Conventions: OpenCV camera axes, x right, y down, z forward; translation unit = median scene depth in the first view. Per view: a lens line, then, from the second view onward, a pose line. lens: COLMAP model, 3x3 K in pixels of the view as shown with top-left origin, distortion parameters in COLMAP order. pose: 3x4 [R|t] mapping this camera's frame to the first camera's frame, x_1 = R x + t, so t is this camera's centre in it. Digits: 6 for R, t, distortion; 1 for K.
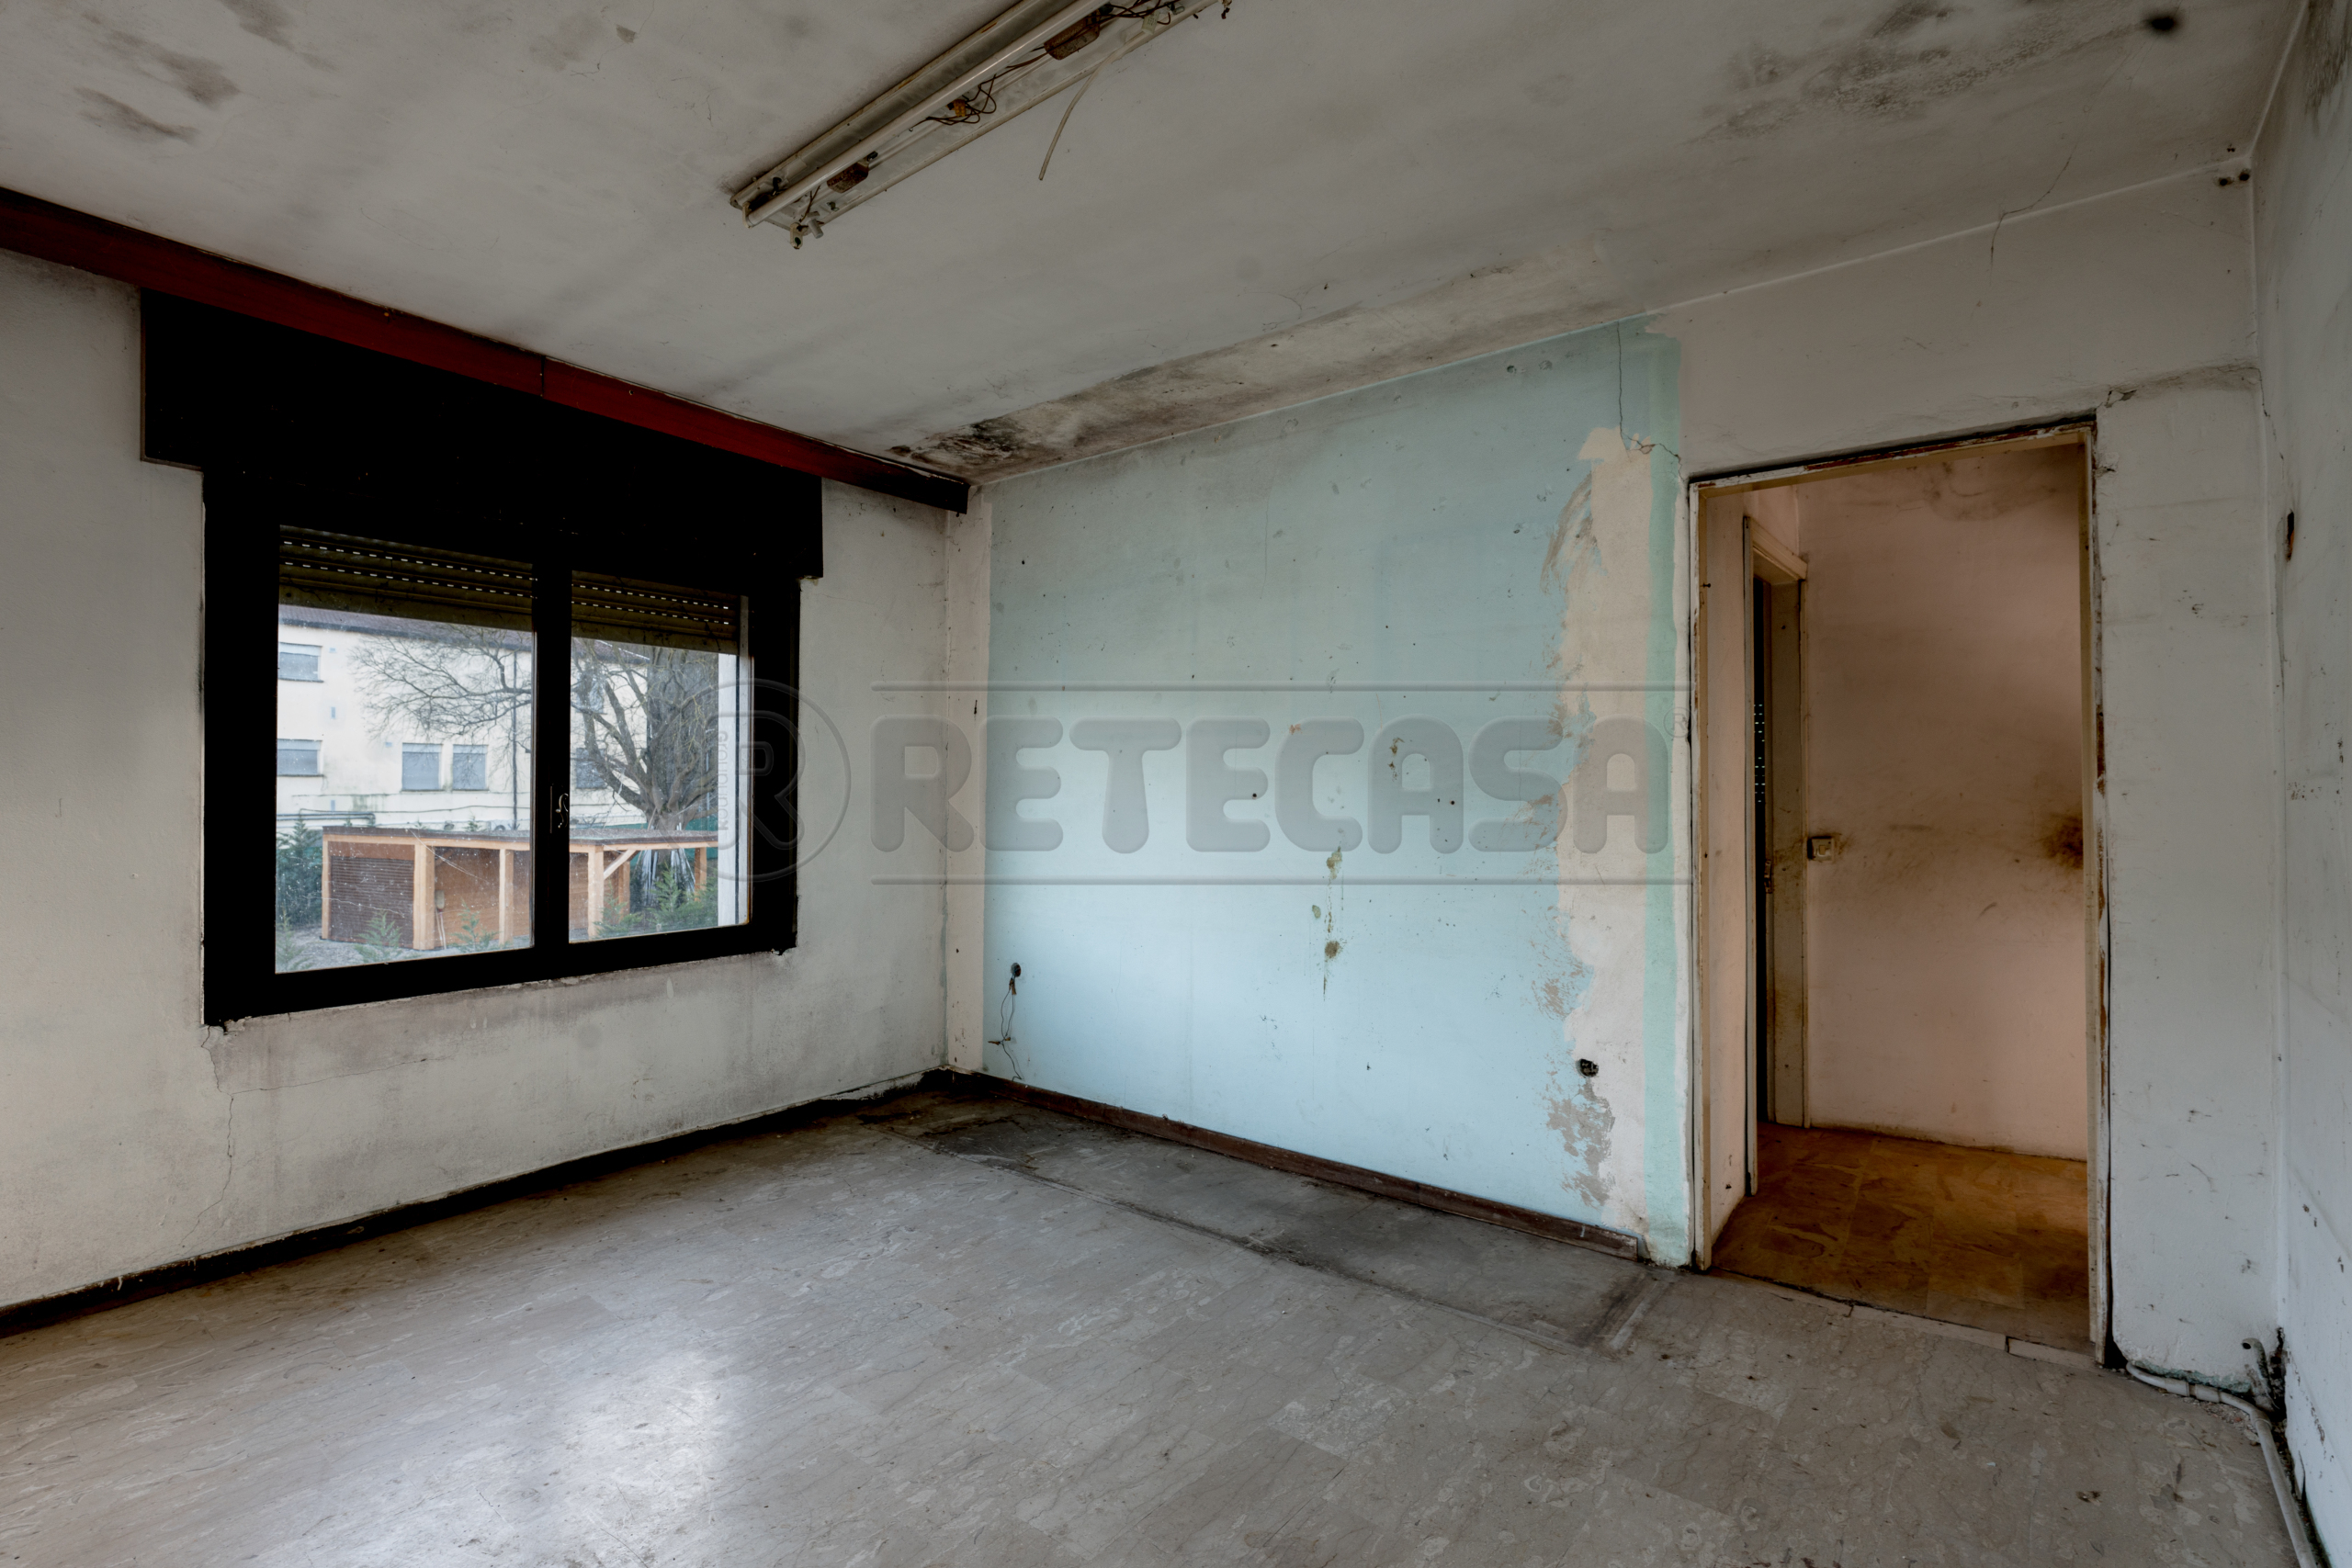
lens RADIAL K [[1092.3, 0, 1176.0], [0, 1092.3, 784.0], [0, 0, 1]] dist [-0.013140, 0.000054]
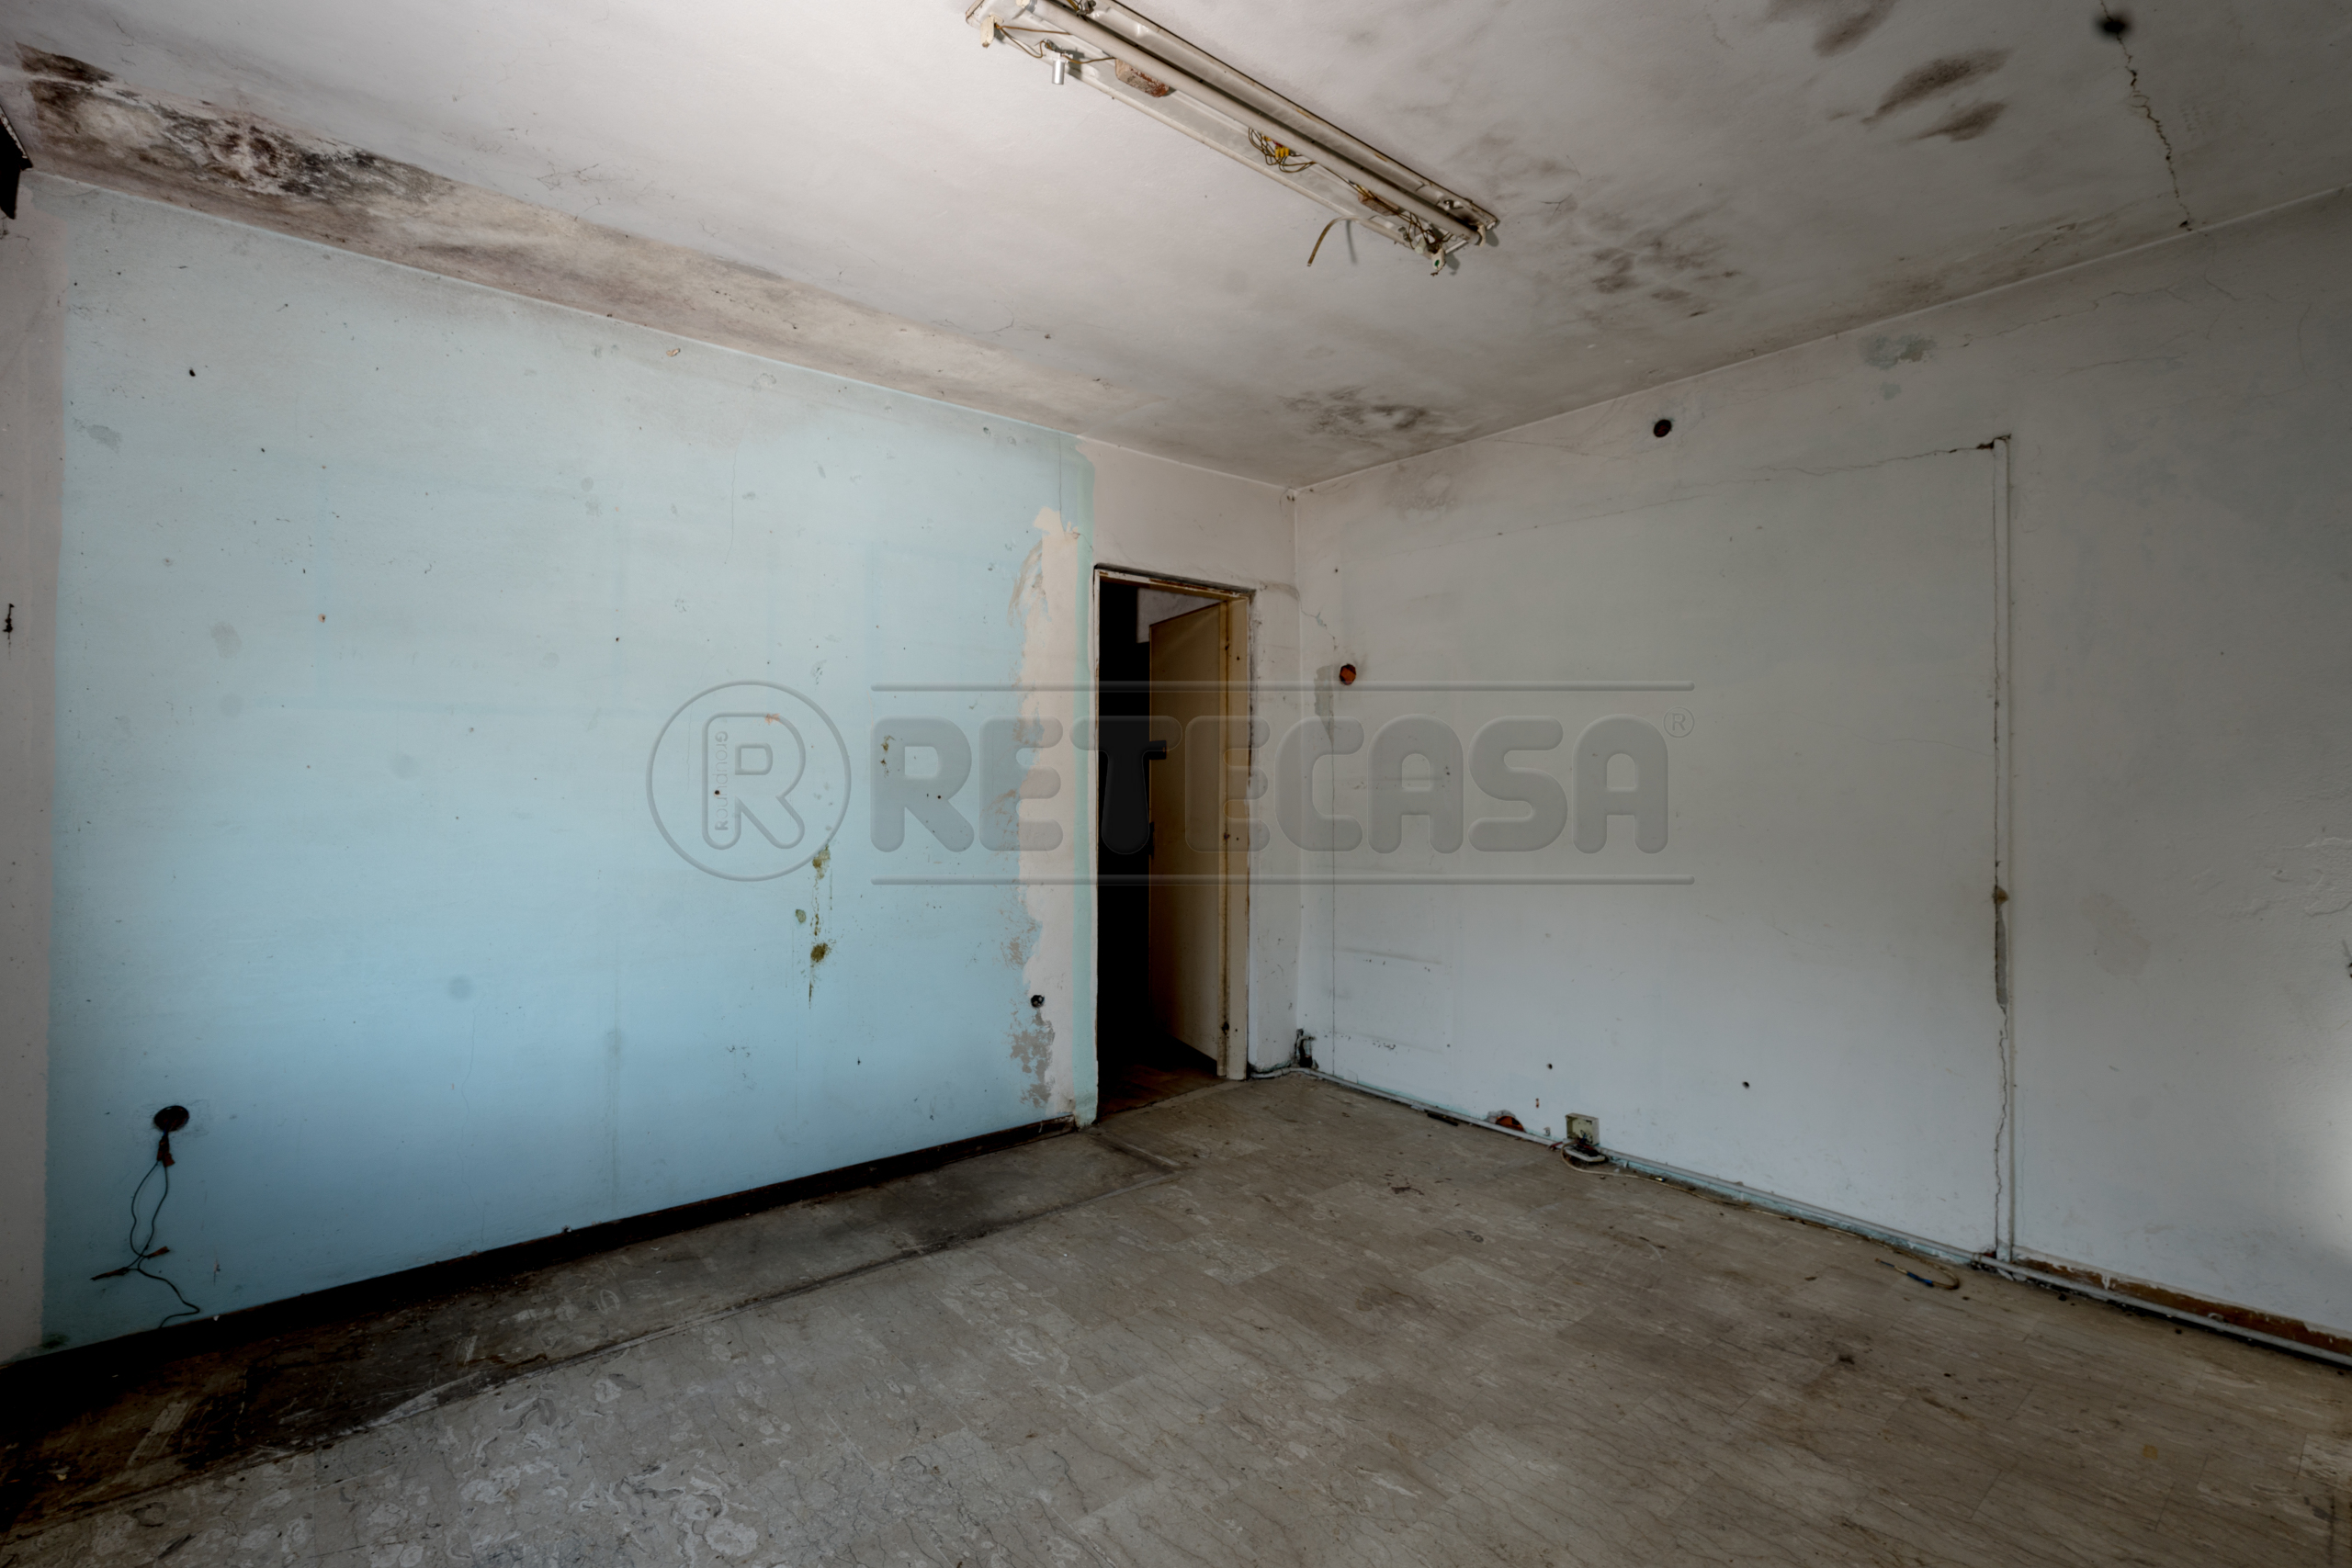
lens RADIAL K [[1077.1, 0, 1176.0], [0, 1077.1, 784.0], [0, 0, 1]] dist [-0.001375, 0.000558]
pose [[0.189253, -0.001840, 0.981927, -0.812161], [-0.006309, 0.999975, 0.003090, -0.001412], [-0.981908, -0.006780, 0.189237, 0.576736]]
